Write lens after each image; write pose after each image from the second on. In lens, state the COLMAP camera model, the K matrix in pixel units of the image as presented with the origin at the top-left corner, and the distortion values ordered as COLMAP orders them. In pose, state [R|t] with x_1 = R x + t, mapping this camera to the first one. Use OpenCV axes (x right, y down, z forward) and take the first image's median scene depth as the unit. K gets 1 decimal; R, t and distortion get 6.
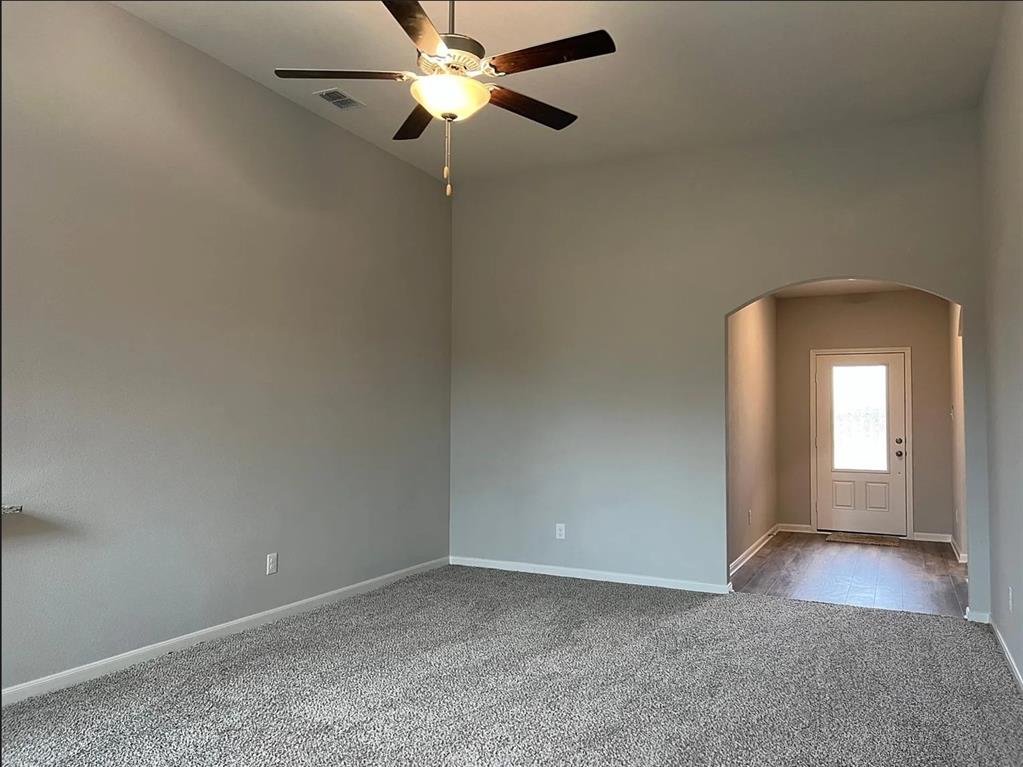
lens RADIAL K [[779.1, 0, 510.8], [0, 779.1, 381.6], [0, 0, 1]] dist [0.033313, -0.003988]
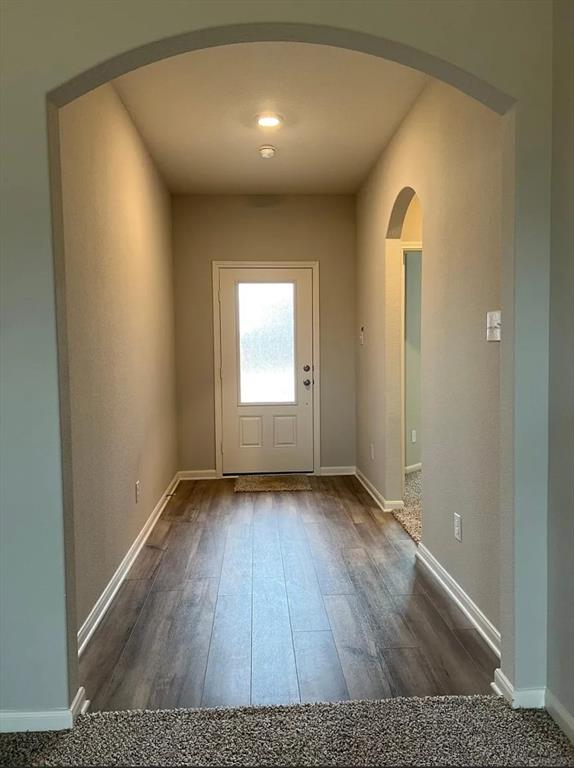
lens RADIAL K [[584.9, 0, 287.1], [0, 584.9, 383.5], [0, 0, 1]] dist [0.033313, -0.003988]
pose [[0.874052, -0.050582, 0.483191, 0.152667], [0.001295, 0.994804, 0.101797, 0.025004], [-0.485830, -0.088350, 0.869577, 0.432412]]
